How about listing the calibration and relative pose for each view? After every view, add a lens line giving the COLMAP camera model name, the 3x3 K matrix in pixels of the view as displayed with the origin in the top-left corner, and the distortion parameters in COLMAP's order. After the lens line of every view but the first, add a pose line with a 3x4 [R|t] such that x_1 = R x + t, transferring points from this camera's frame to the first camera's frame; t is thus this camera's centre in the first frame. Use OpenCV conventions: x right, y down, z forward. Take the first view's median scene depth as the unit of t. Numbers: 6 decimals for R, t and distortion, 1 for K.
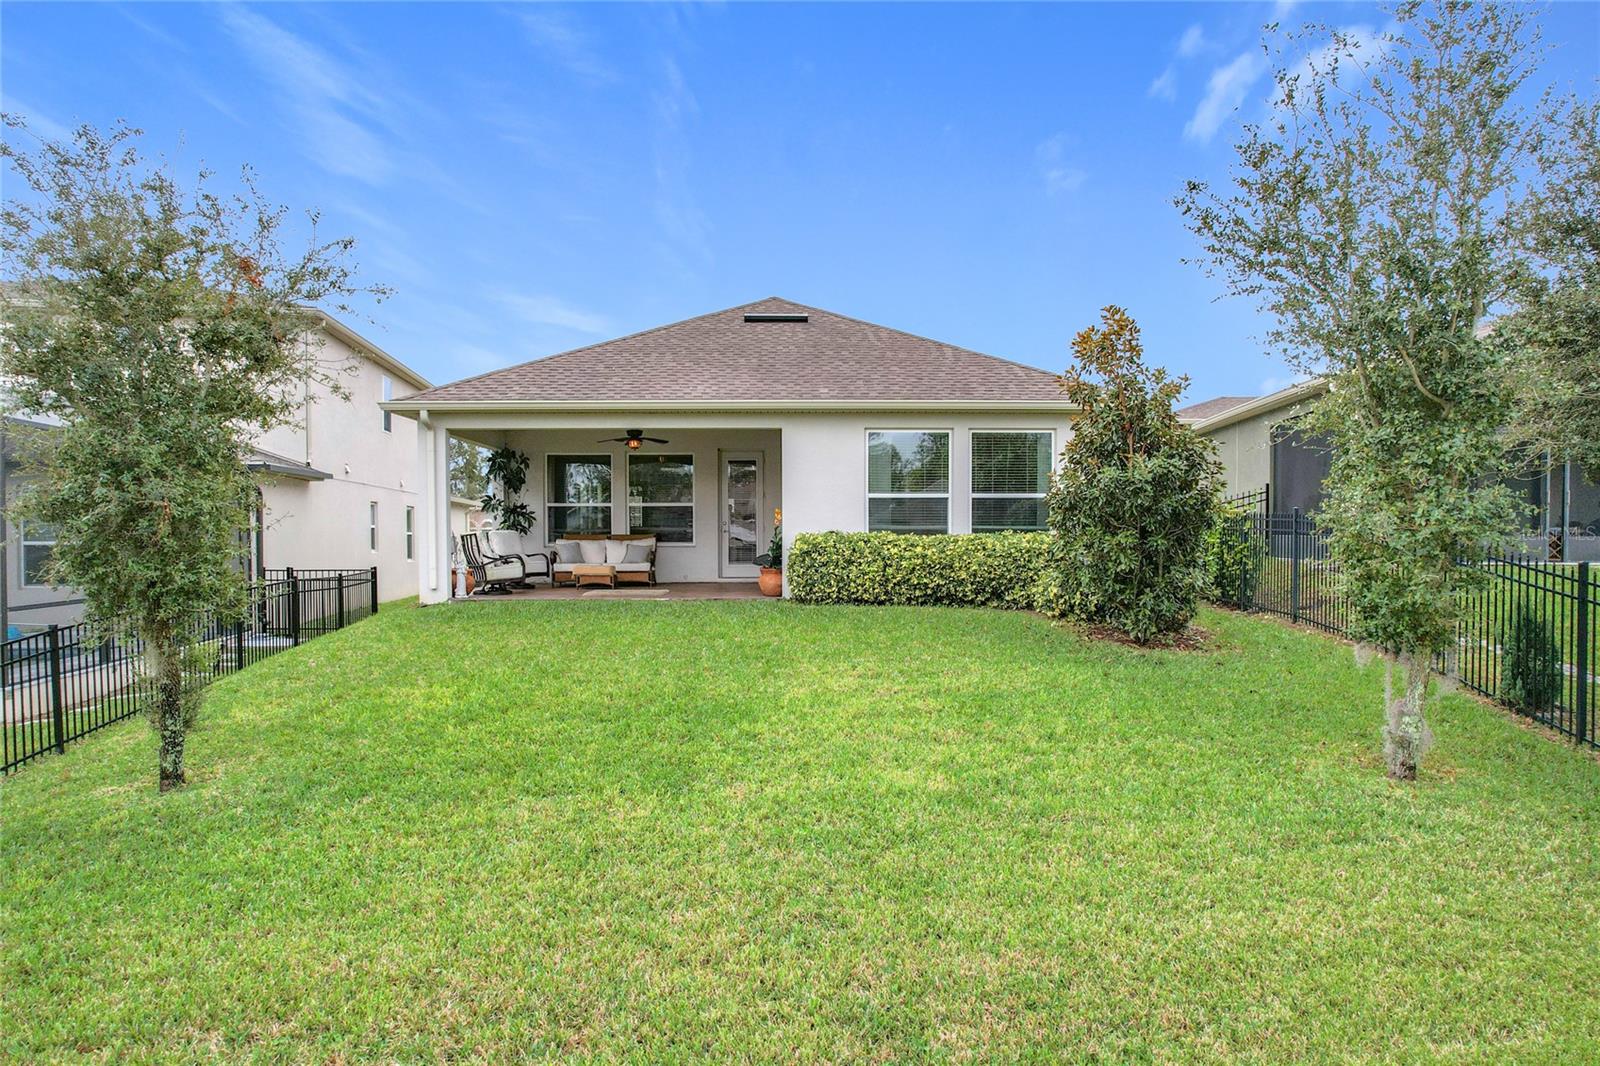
lens RADIAL K [[946.6, 0, 800.0], [0, 946.6, 533.0], [0, 0, 1]] dist [-0.020576, 0.001220]
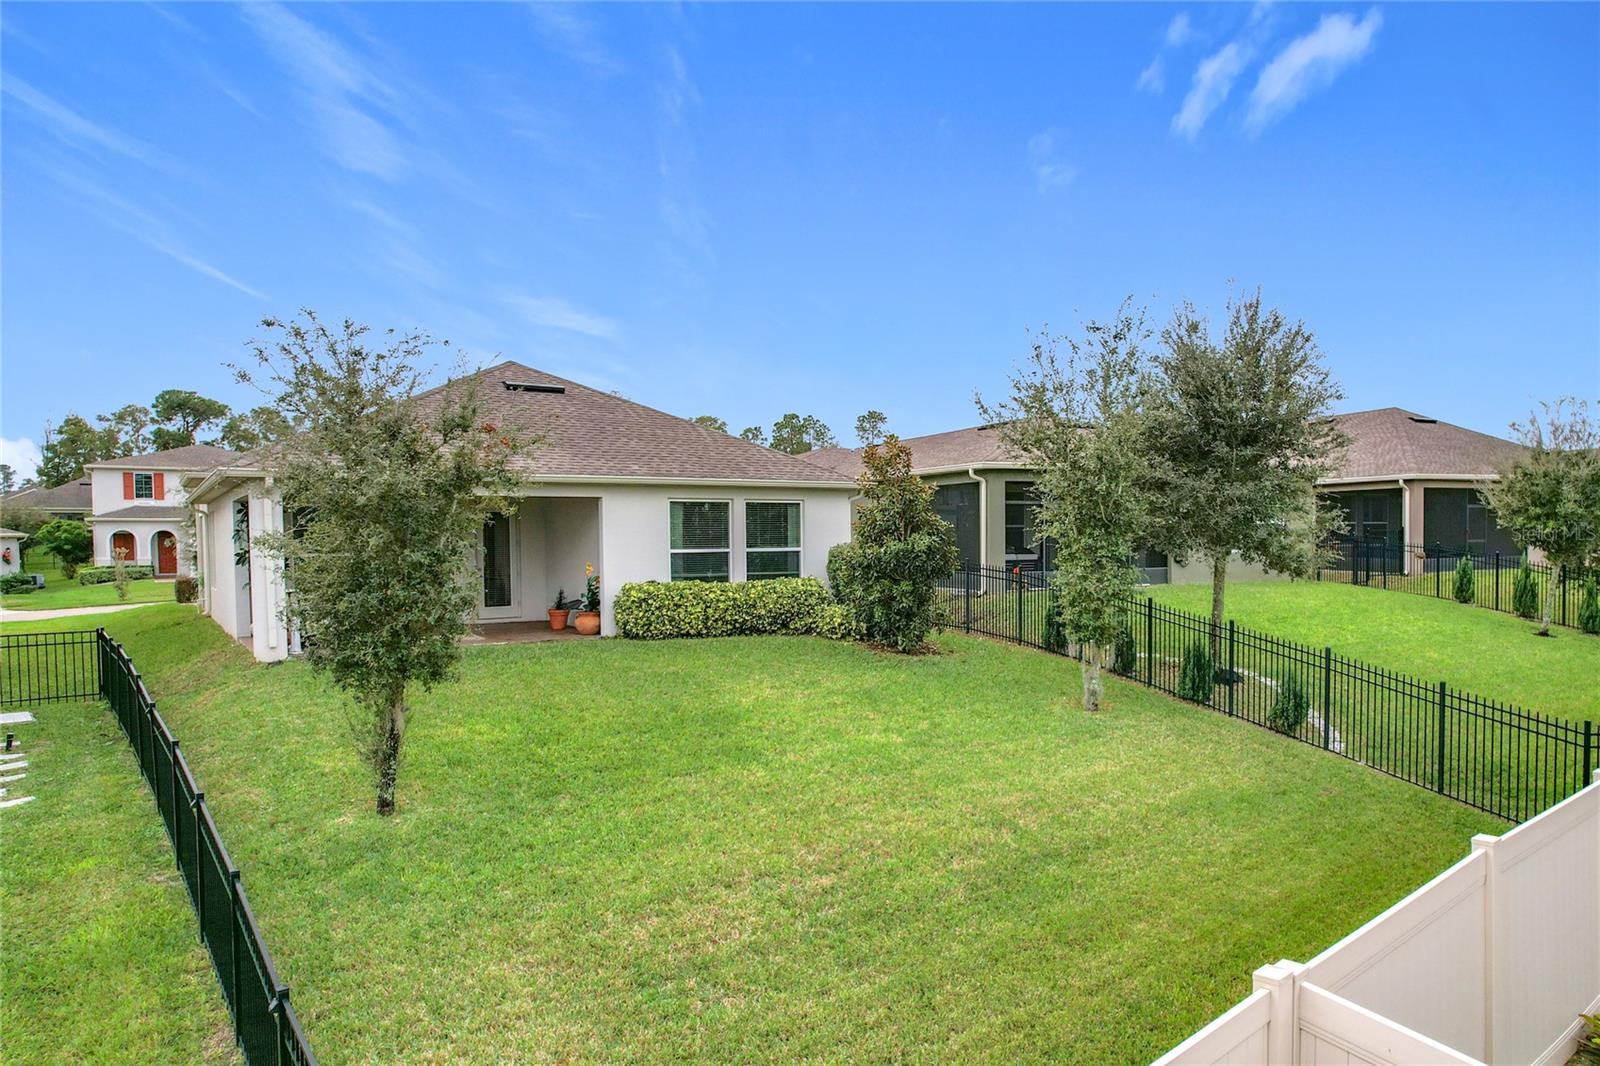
lens RADIAL K [[1034.6, 0, 800.0], [0, 1034.6, 533.0], [0, 0, 1]] dist [-0.007289, 0.000088]
pose [[0.866486, -0.009991, 0.499102, -0.508972], [0.014871, 0.999873, -0.005801, -0.057972], [-0.498980, 0.012448, 0.866524, -0.308440]]
